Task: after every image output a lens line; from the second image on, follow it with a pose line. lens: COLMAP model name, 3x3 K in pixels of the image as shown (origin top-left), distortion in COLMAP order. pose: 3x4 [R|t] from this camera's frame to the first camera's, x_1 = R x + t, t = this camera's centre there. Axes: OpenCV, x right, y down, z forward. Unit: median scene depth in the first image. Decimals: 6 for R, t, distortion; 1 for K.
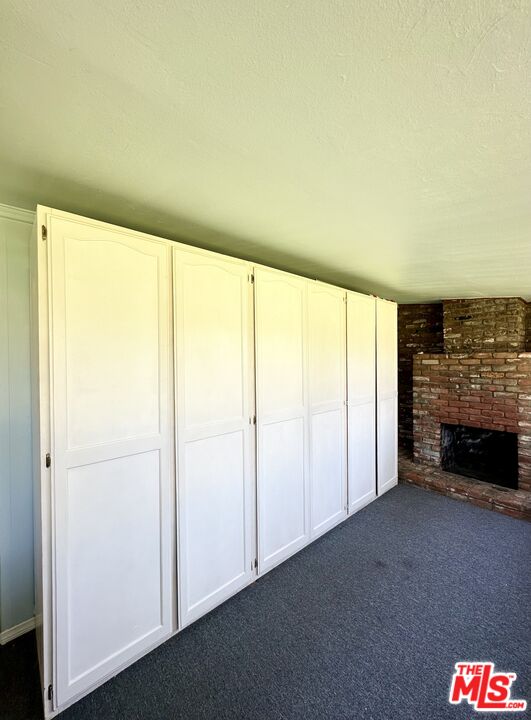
lens RADIAL K [[290.0, 0, 260.0], [0, 290.0, 358.9], [0, 0, 1]] dist [0.000886, -0.000087]
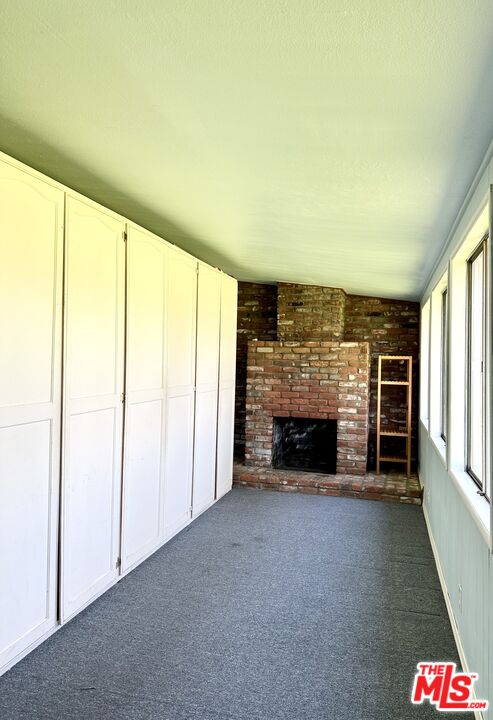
lens RADIAL K [[504.0, 0, 269.2], [0, 504.0, 359.0], [0, 0, 1]] dist [0.111006, -0.001913]
pose [[0.817600, 0.027171, 0.575146, -0.325022], [-0.028575, 0.999570, -0.006600, 0.053542], [-0.575078, -0.011038, 0.818024, -0.307628]]
